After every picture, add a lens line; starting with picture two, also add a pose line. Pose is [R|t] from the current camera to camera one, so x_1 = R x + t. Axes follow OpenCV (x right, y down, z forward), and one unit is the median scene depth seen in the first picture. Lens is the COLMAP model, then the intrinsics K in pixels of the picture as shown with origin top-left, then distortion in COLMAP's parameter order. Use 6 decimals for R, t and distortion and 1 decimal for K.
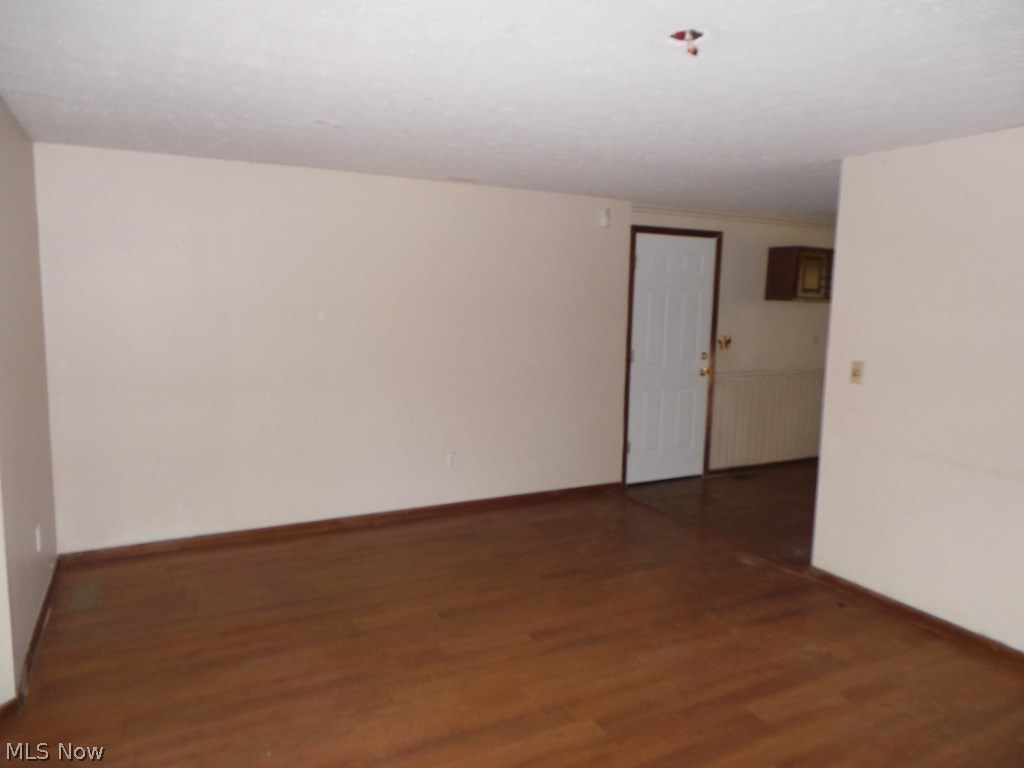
lens RADIAL K [[716.4, 0, 512.0], [0, 716.4, 384.0], [0, 0, 1]] dist [0.002309, 0.003999]
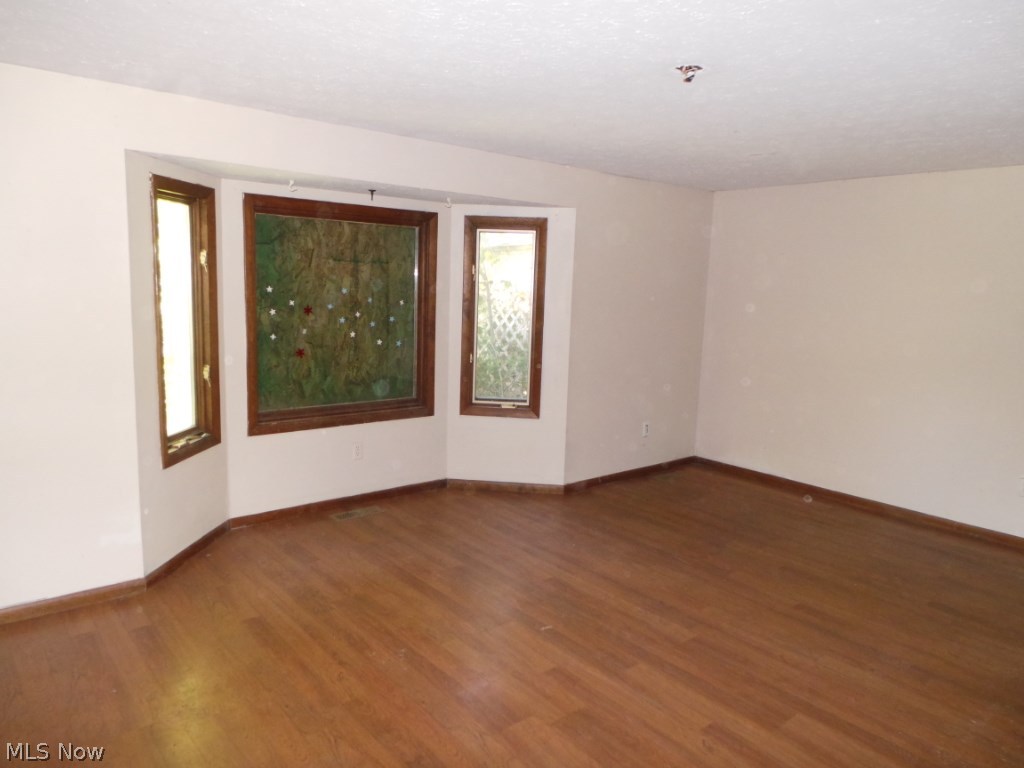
lens RADIAL K [[716.4, 0, 512.0], [0, 716.4, 384.0], [0, 0, 1]] dist [0.002309, 0.003999]
pose [[0.219098, 0.136103, -0.966163, 1.049227], [-0.152751, 0.982798, 0.103807, -0.019319], [0.963672, 0.124838, 0.236119, 0.338593]]
